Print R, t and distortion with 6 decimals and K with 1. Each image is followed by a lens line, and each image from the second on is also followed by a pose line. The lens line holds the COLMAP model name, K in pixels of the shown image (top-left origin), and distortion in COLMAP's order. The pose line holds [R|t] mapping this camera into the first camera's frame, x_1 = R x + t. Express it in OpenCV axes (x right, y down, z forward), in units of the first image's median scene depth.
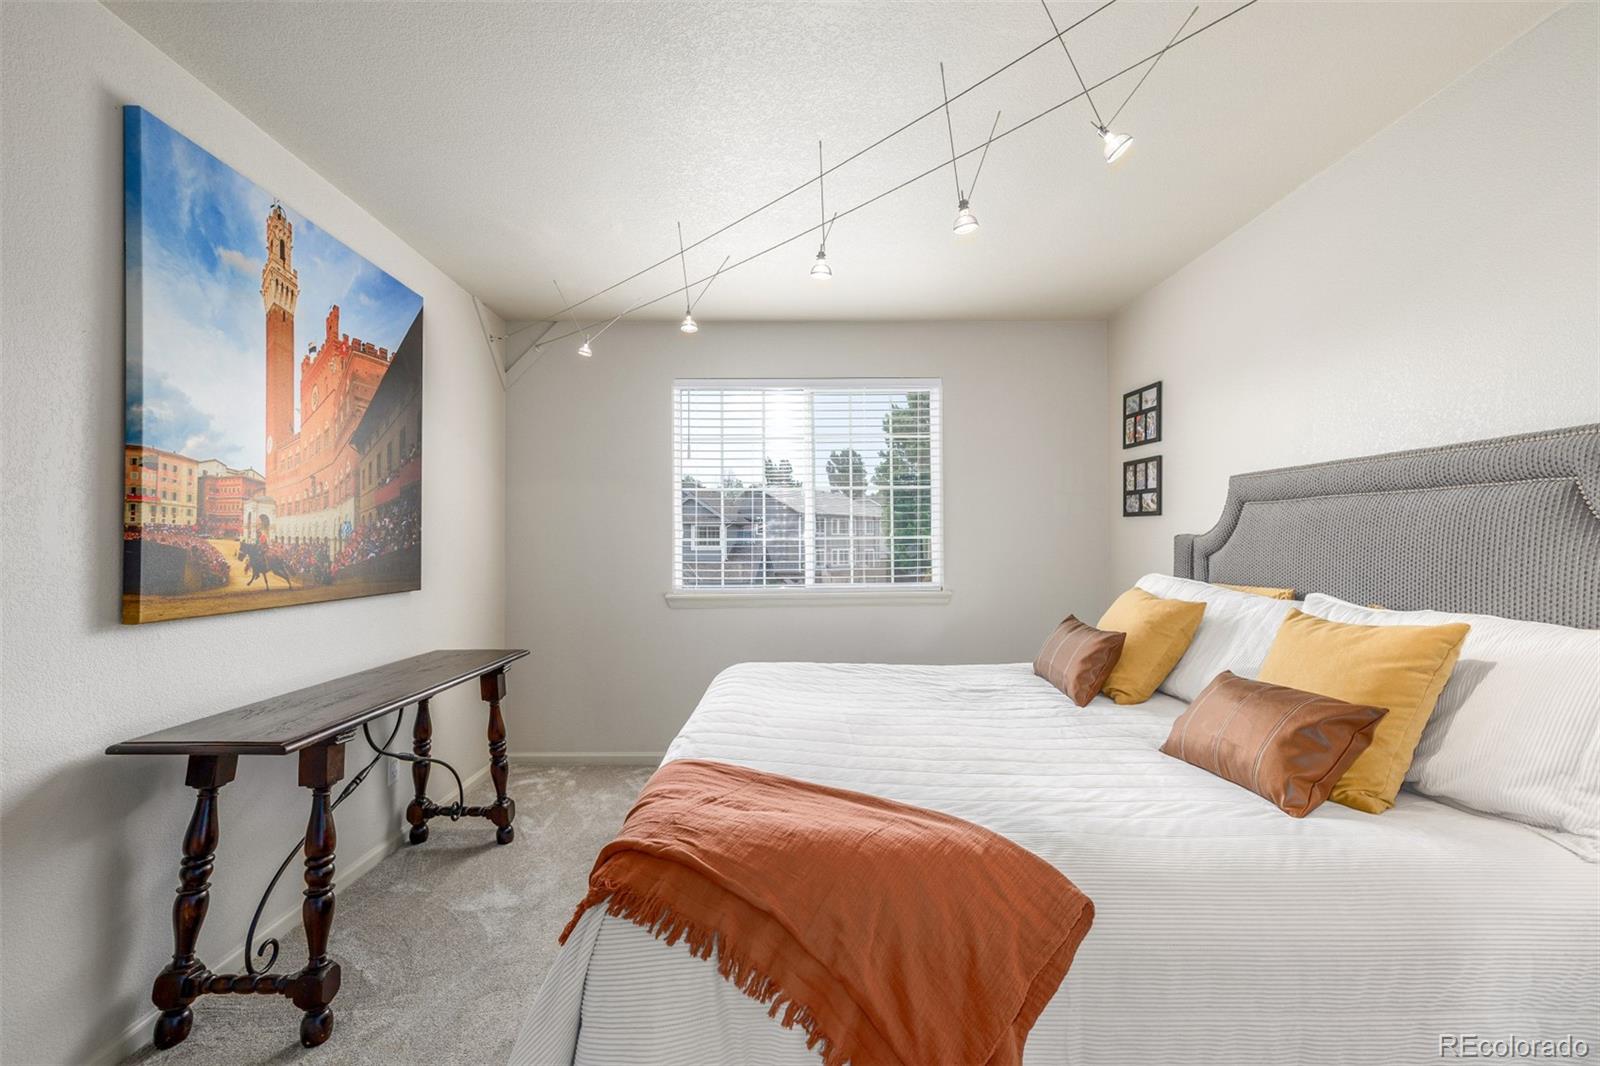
lens RADIAL K [[671.9, 0, 800.3], [0, 671.9, 538.2], [0, 0, 1]] dist [-0.000114, -0.000448]
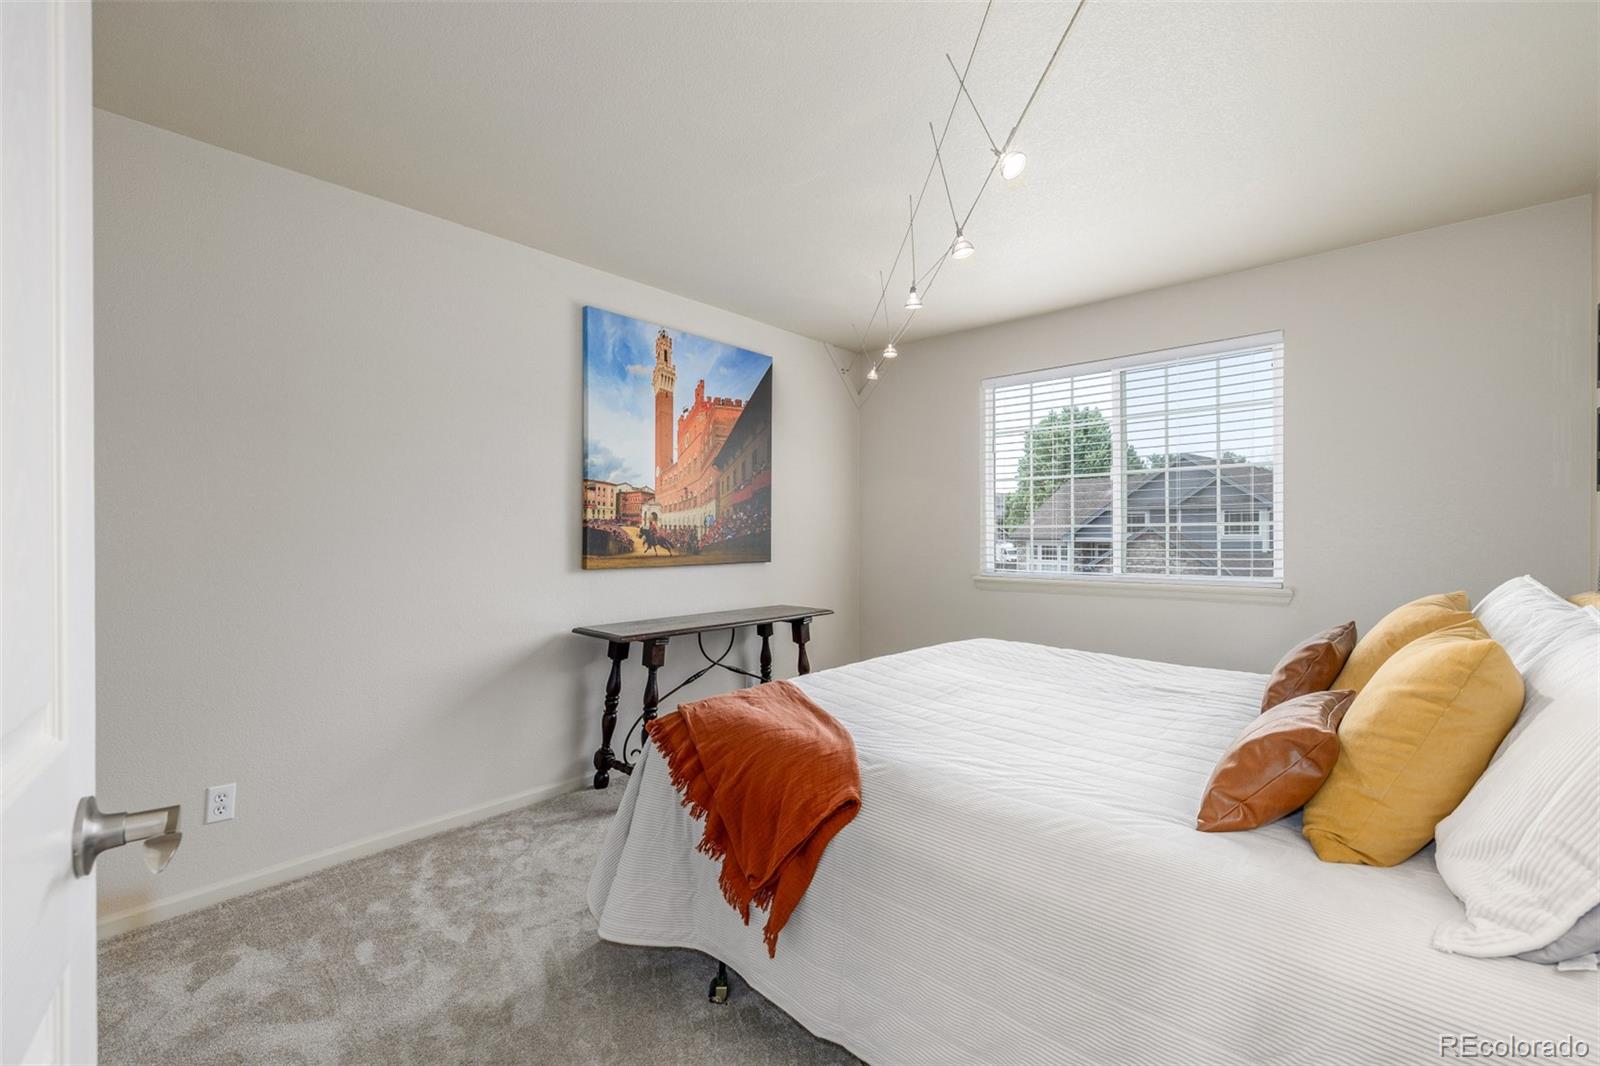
lens RADIAL K [[671.9, 0, 794.2], [0, 671.9, 529.8], [0, 0, 1]] dist [-0.000114, -0.000448]
pose [[0.734776, 0.002549, -0.678305, 0.665844], [0.002688, 0.999974, 0.006670, -0.000658], [0.678304, -0.006725, 0.734750, -0.029537]]
